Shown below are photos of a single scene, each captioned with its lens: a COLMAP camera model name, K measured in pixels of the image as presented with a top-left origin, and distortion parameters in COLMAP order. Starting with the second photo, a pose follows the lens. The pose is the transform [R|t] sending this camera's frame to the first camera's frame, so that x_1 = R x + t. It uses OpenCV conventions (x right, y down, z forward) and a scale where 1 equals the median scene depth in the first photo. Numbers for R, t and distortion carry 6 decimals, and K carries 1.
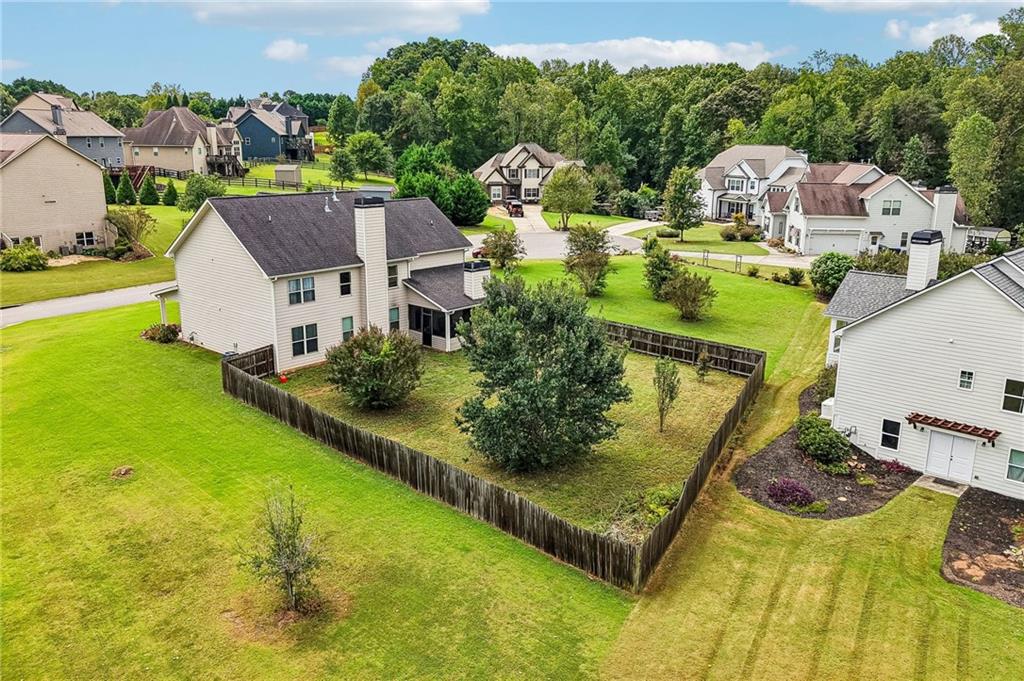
lens RADIAL K [[808.3, 0, 510.5], [0, 808.3, 343.3], [0, 0, 1]] dist [0.064158, -0.103205]
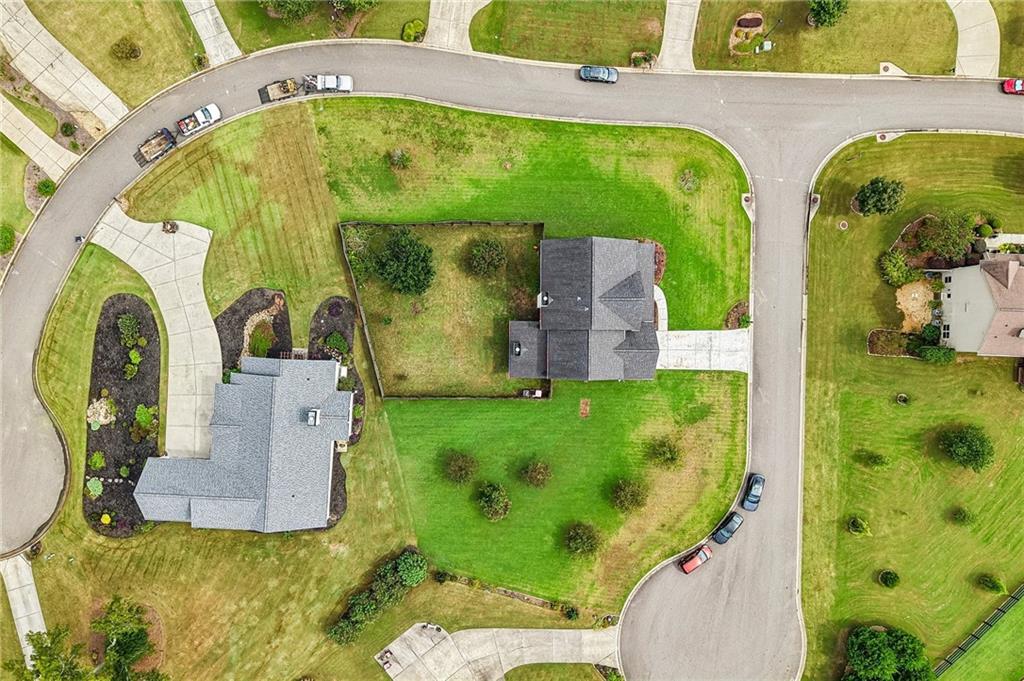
lens RADIAL K [[808.3, 0, 510.5], [0, 808.3, 343.3], [0, 0, 1]] dist [0.064158, -0.103205]
pose [[-0.755626, 0.654561, -0.024075, 0.006657], [-0.194676, -0.189337, 0.962420, -2.122835], [0.625404, 0.731917, 0.270495, 0.516184]]
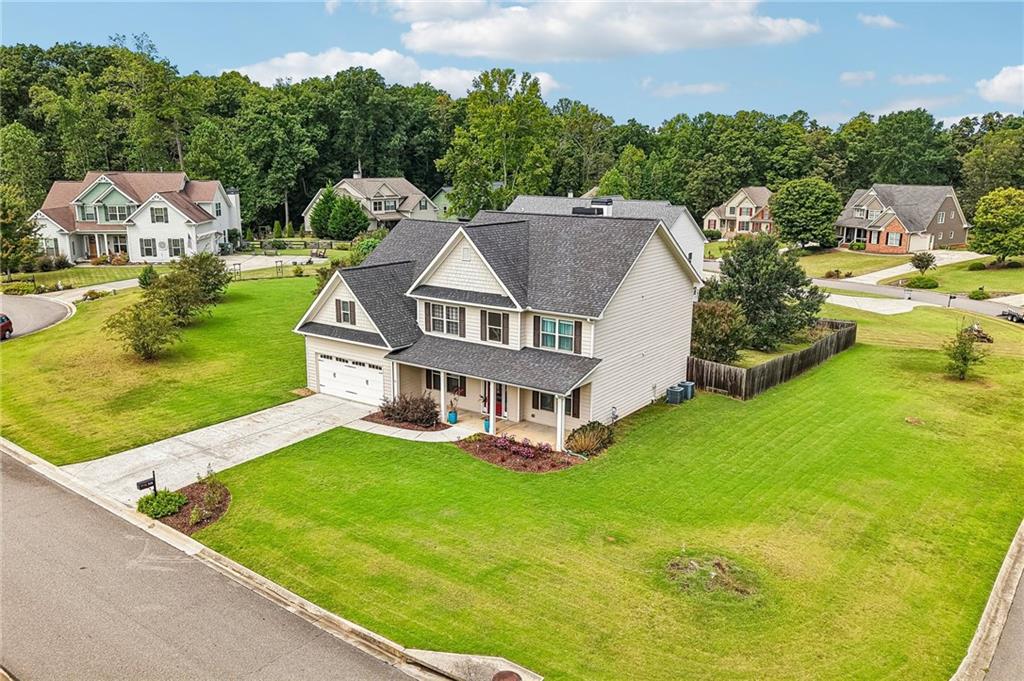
lens RADIAL K [[808.3, 0, 510.5], [0, 808.3, 343.3], [0, 0, 1]] dist [0.064158, -0.103205]
pose [[-0.097888, -0.231701, 0.967849, -1.184124], [0.243065, 0.937501, 0.249019, -0.300998], [-0.965058, 0.259626, -0.035452, 1.204599]]
